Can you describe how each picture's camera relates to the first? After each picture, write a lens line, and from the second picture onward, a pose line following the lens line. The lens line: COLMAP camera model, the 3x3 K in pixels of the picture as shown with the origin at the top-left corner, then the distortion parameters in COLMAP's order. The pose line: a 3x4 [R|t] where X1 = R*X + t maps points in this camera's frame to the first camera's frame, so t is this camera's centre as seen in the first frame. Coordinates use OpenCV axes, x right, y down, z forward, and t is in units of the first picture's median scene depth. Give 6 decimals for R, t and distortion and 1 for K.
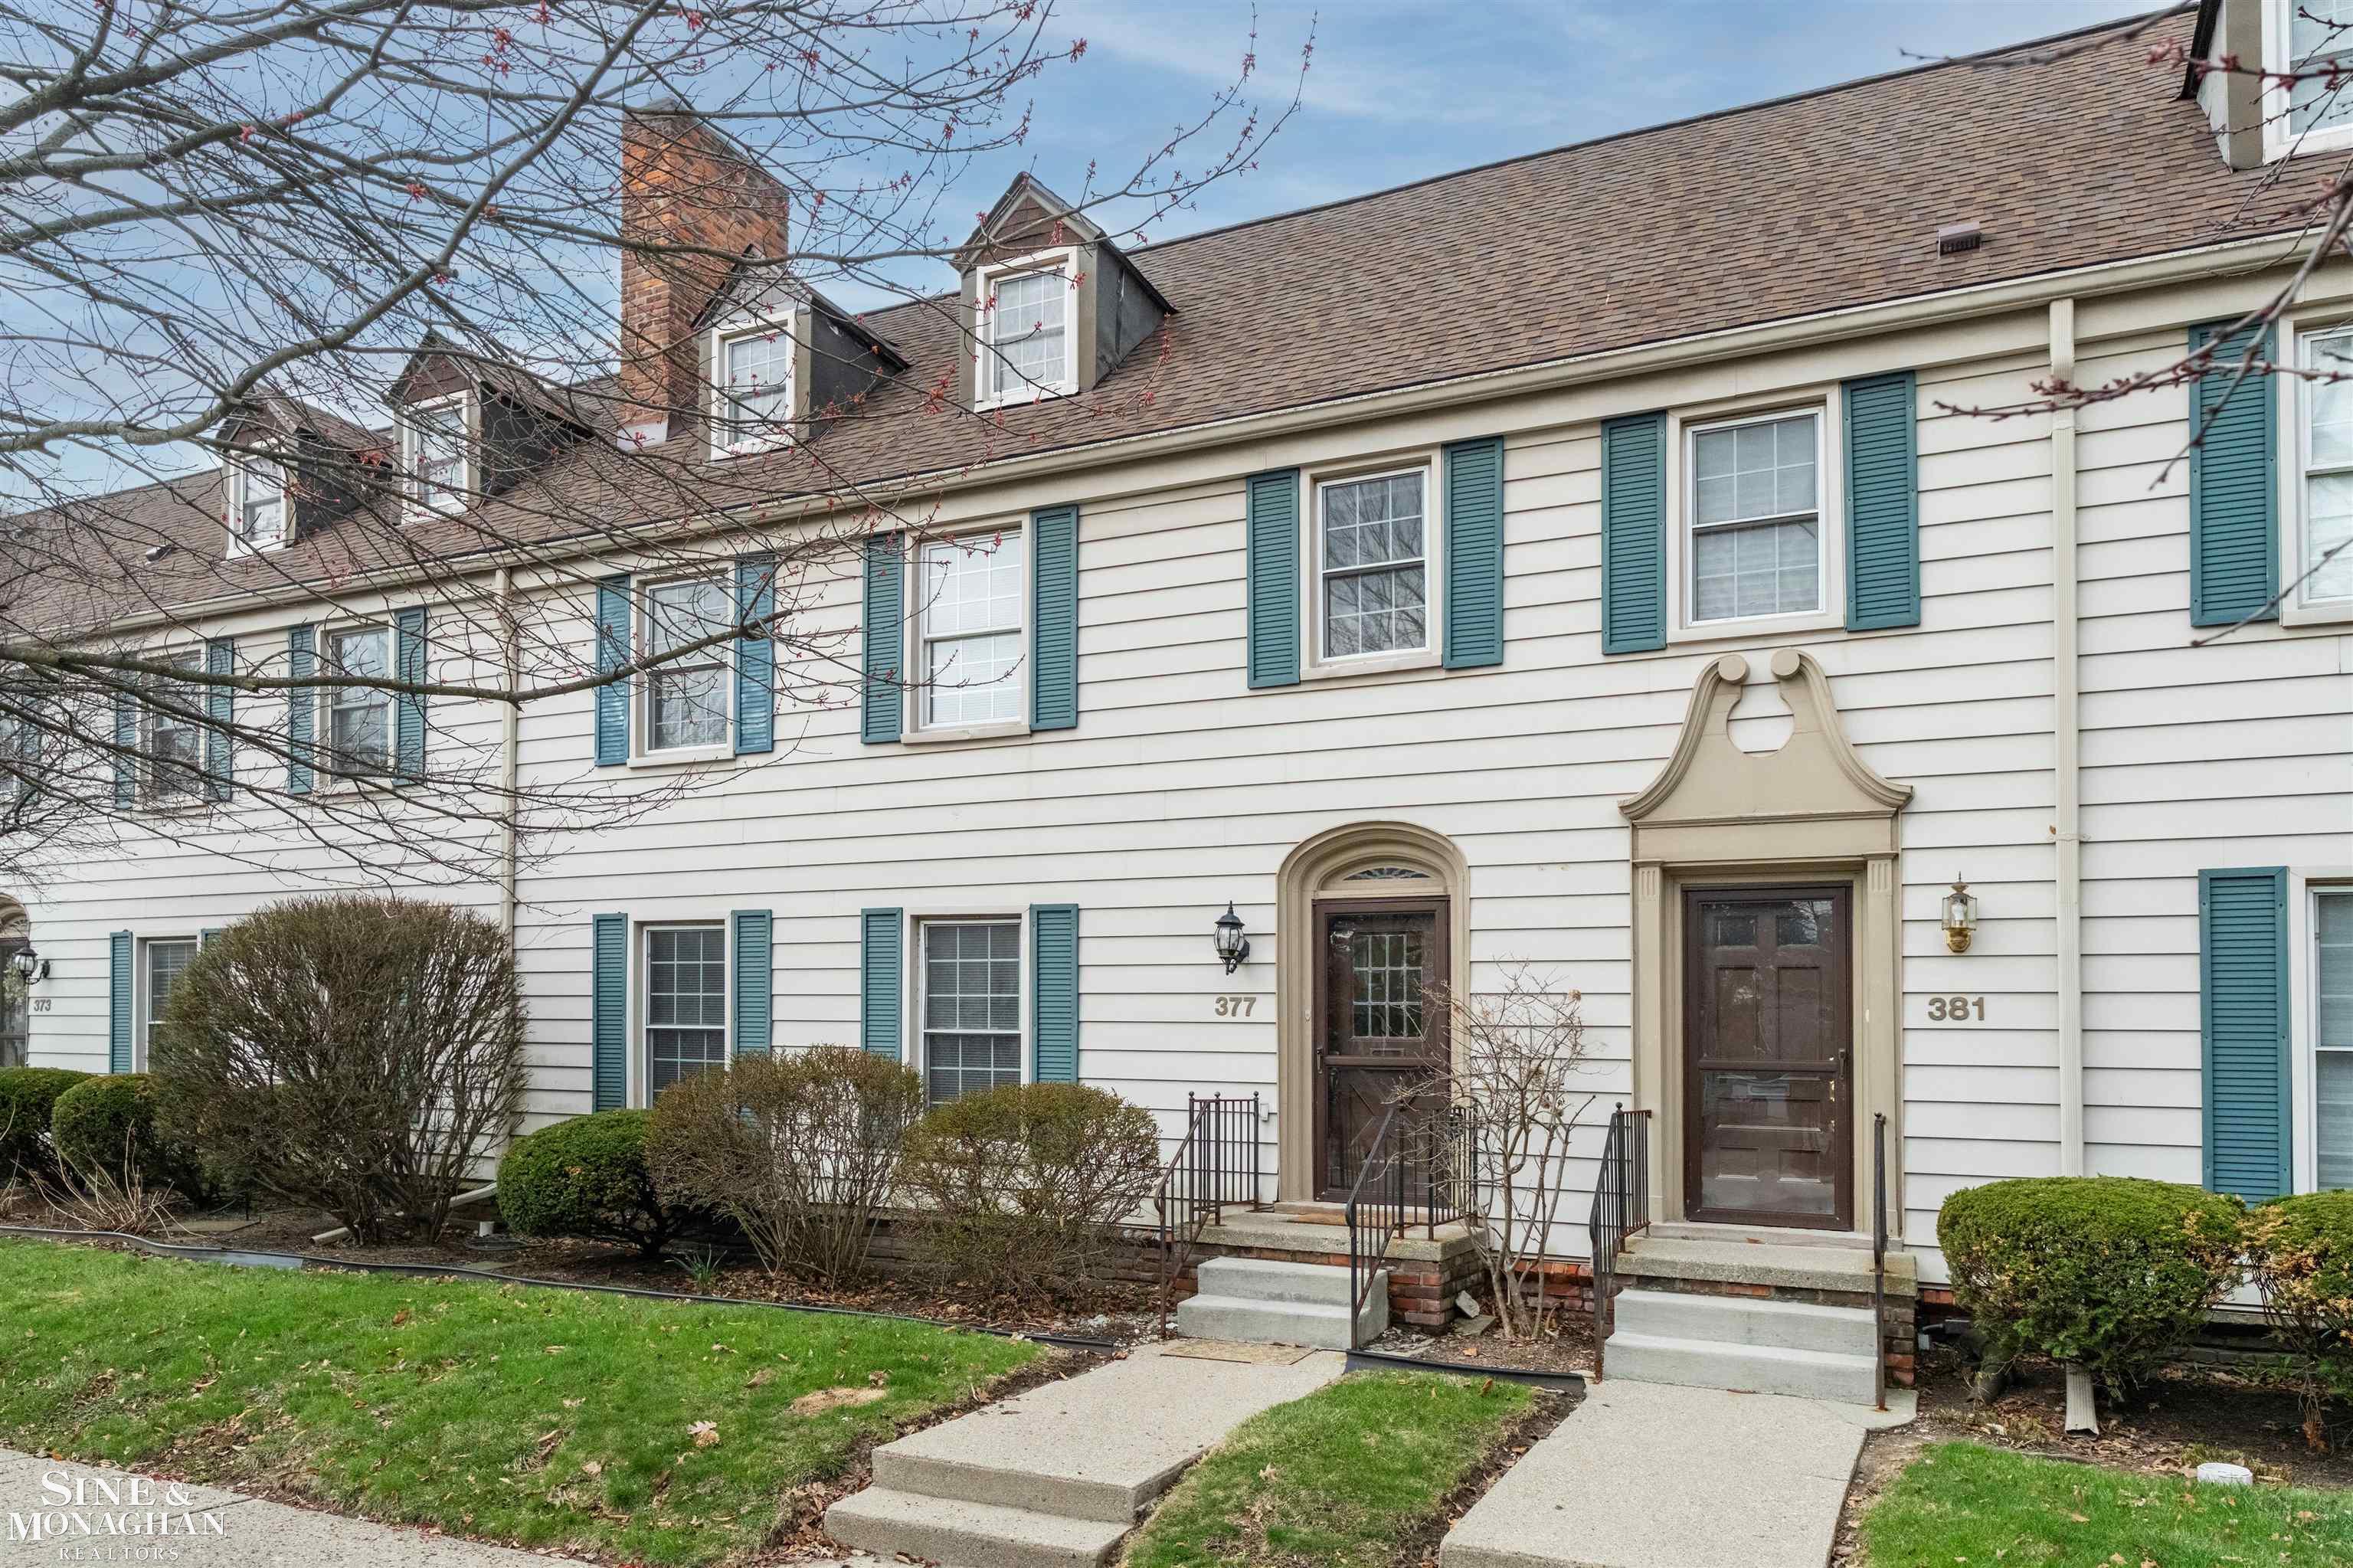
lens RADIAL K [[1446.7, 0, 1107.2], [0, 1446.7, 875.0], [0, 0, 1]] dist [0.000176, -0.004410]
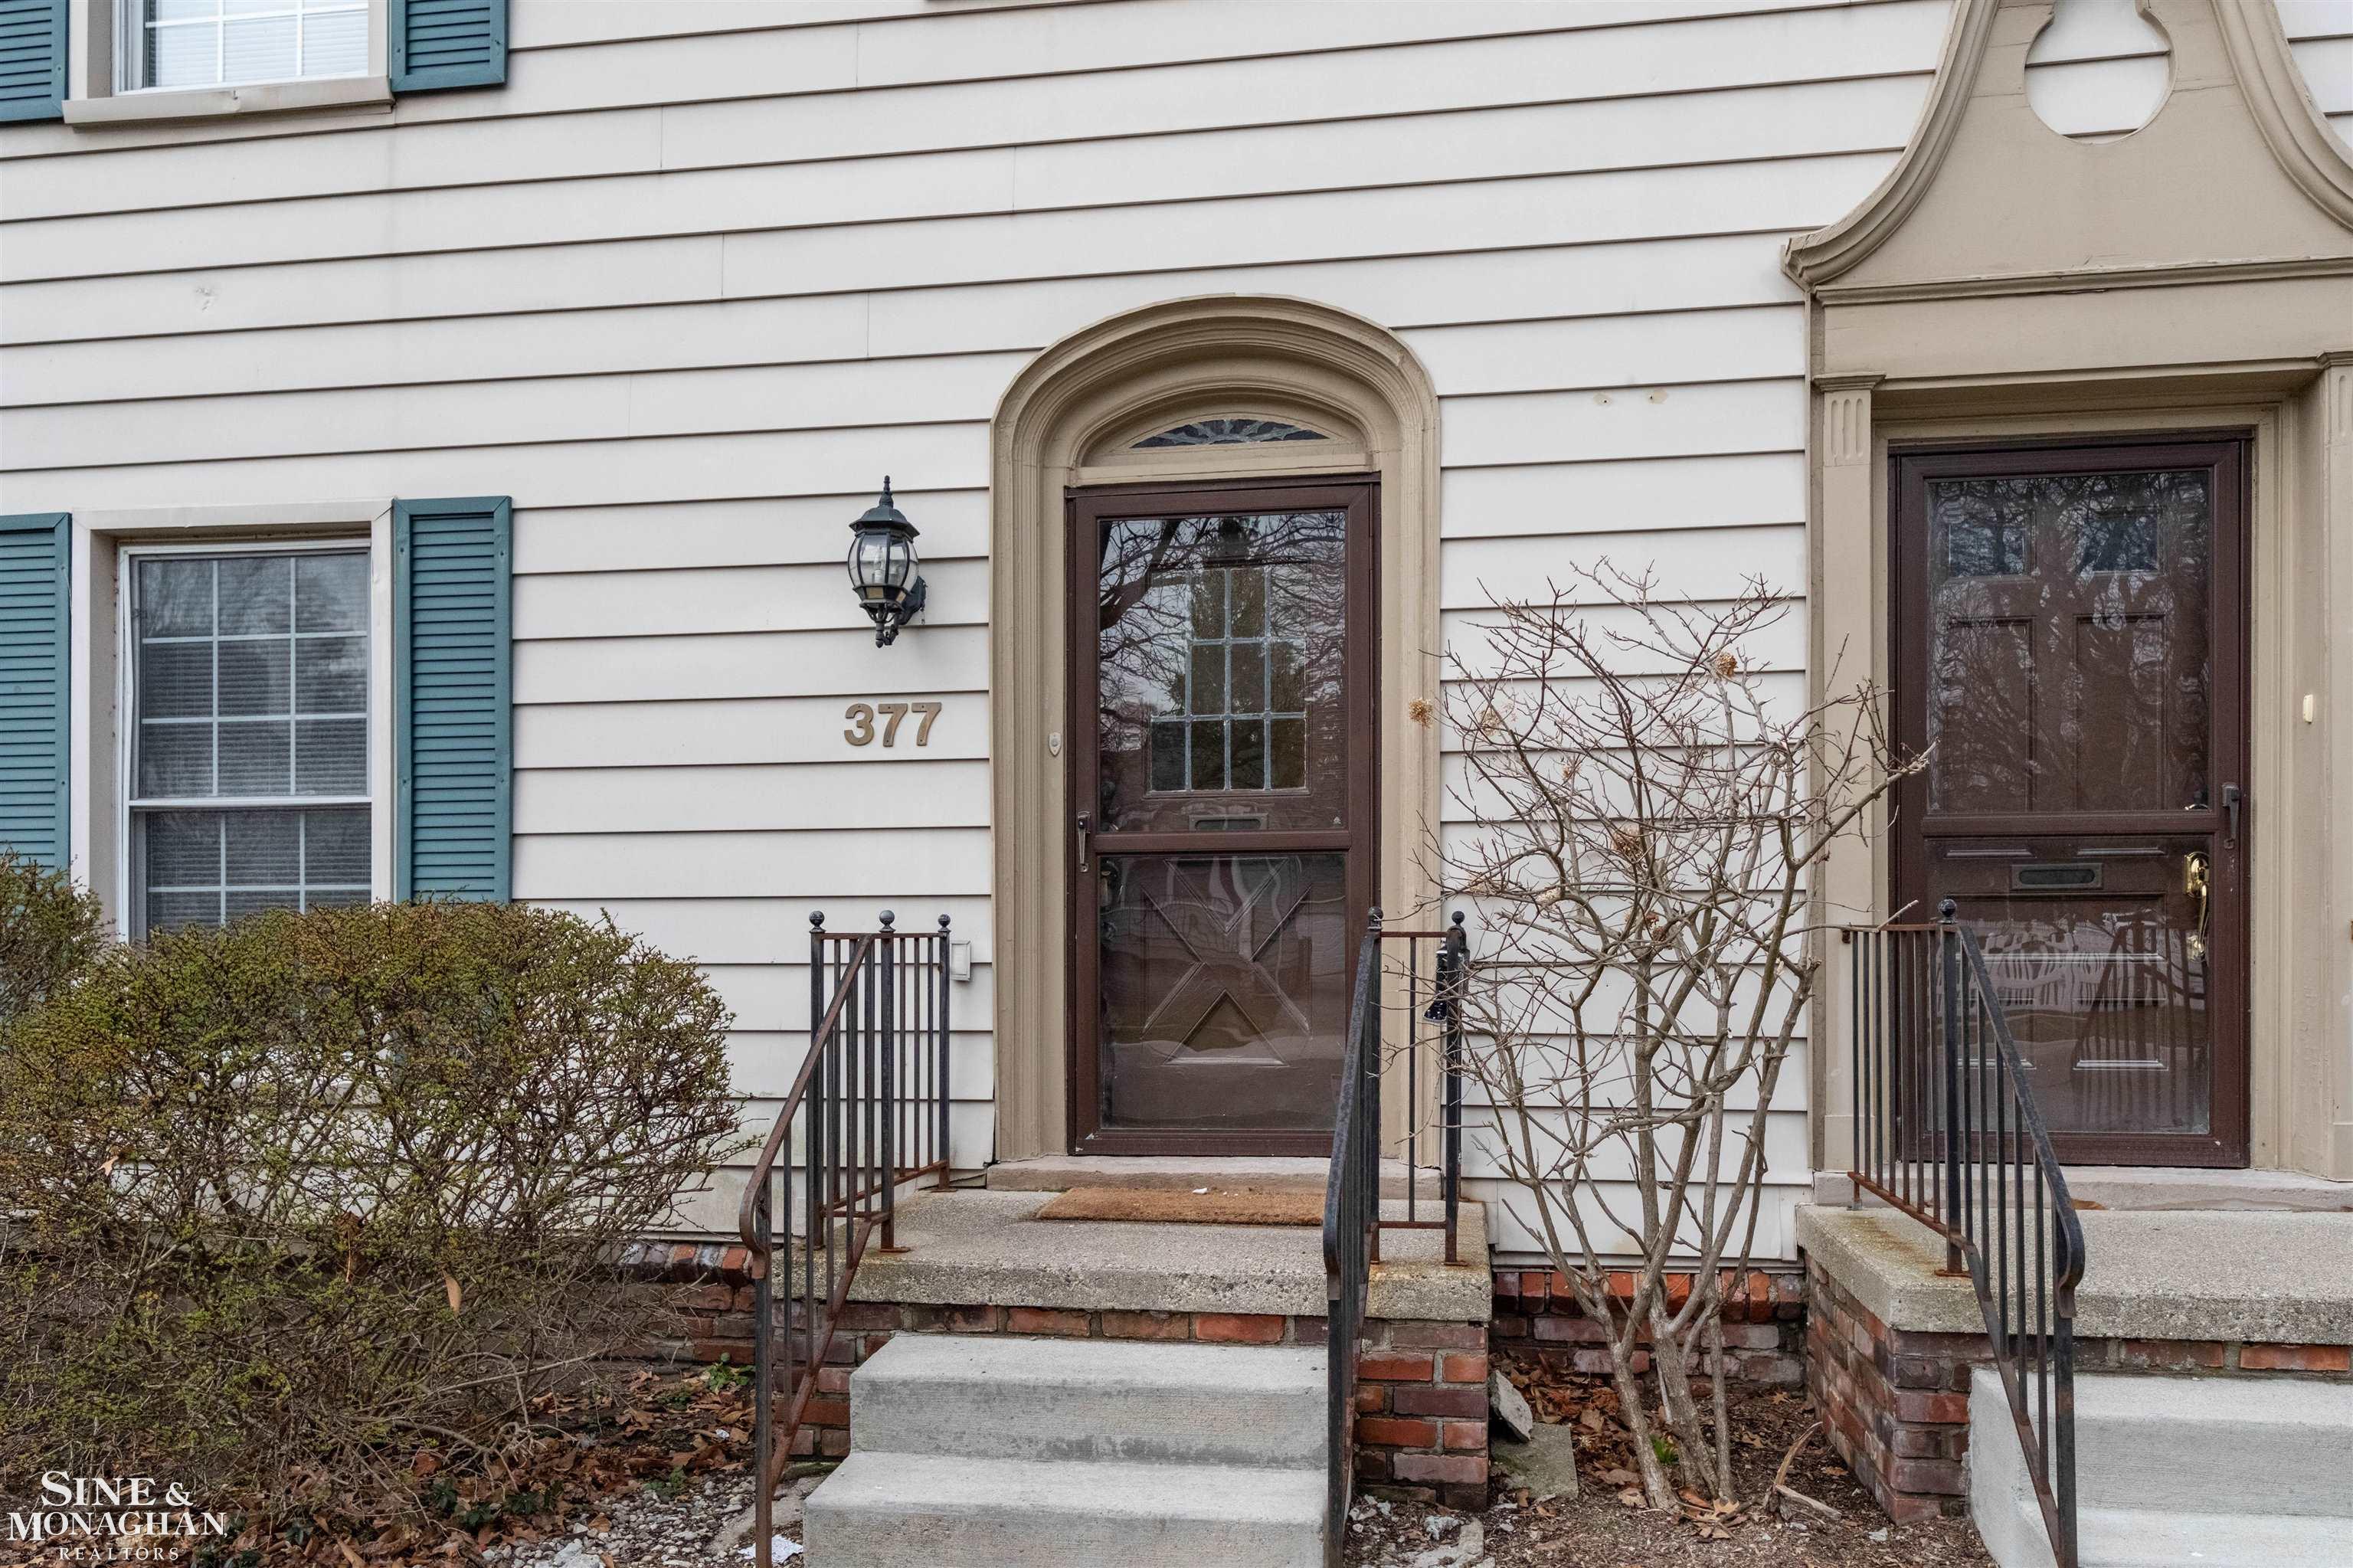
lens RADIAL K [[1847.4, 0, 1158.0], [0, 1847.4, 773.2], [0, 0, 1]] dist [0.006991, -0.014106]
pose [[0.951883, -0.001945, 0.306455, -0.006224], [-0.015343, 0.998423, 0.053993, 0.076092], [-0.306077, -0.056097, 0.950353, 0.455662]]
